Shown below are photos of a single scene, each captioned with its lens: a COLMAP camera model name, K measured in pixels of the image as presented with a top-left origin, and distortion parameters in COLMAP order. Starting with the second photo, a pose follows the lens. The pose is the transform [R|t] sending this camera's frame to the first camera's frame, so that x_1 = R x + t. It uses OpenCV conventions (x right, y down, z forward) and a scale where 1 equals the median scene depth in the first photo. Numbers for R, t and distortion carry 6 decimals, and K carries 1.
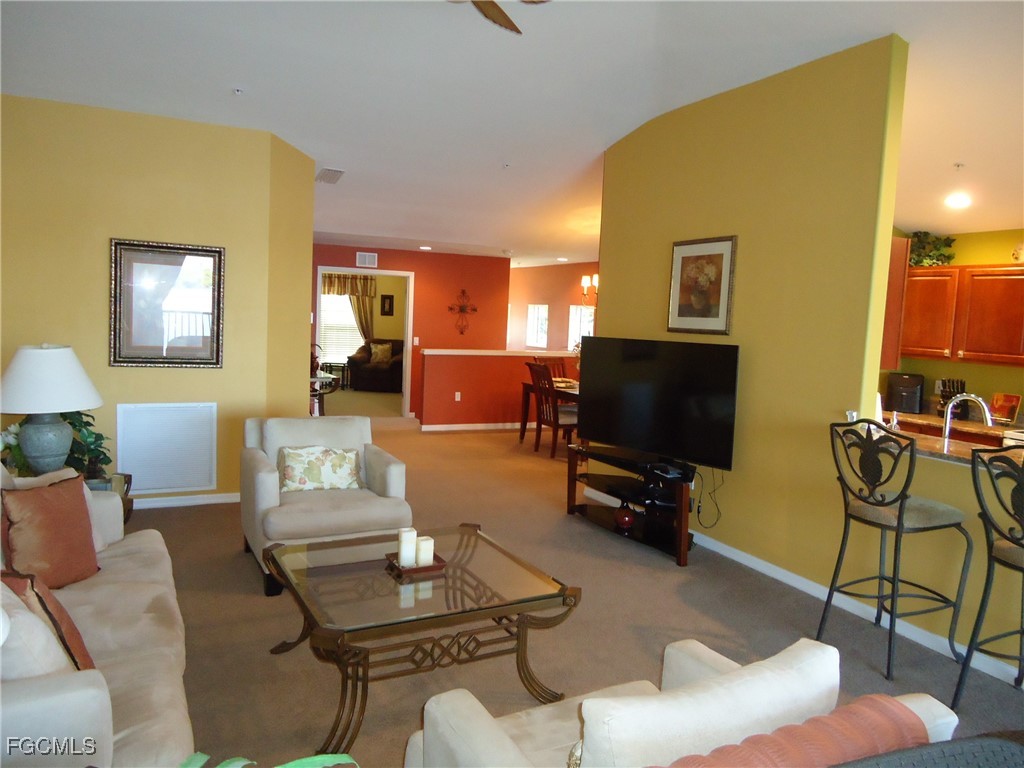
lens RADIAL K [[758.7, 0, 511.6], [0, 758.7, 380.0], [0, 0, 1]] dist [-0.014255, 0.016195]
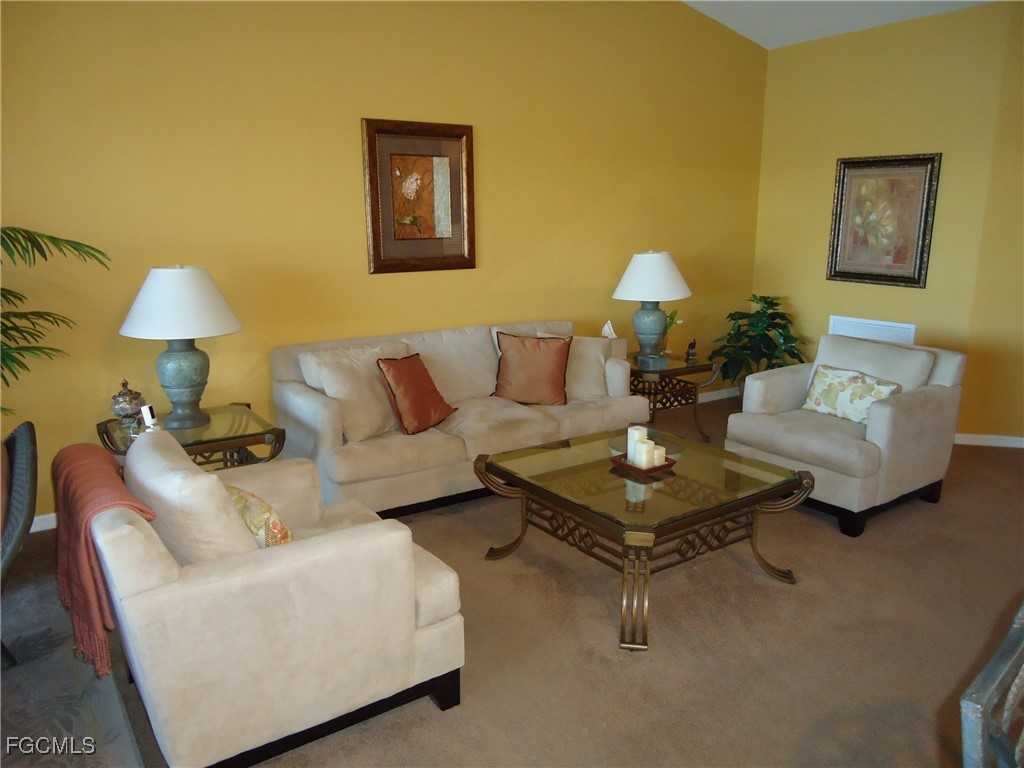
lens RADIAL K [[758.7, 0, 516.9], [0, 758.7, 383.1], [0, 0, 1]] dist [-0.014255, 0.016195]
pose [[0.142451, 0.171733, -0.974790, 0.584736], [-0.083147, 0.983429, 0.161104, -0.011743], [0.986303, 0.058102, 0.154369, 0.471801]]
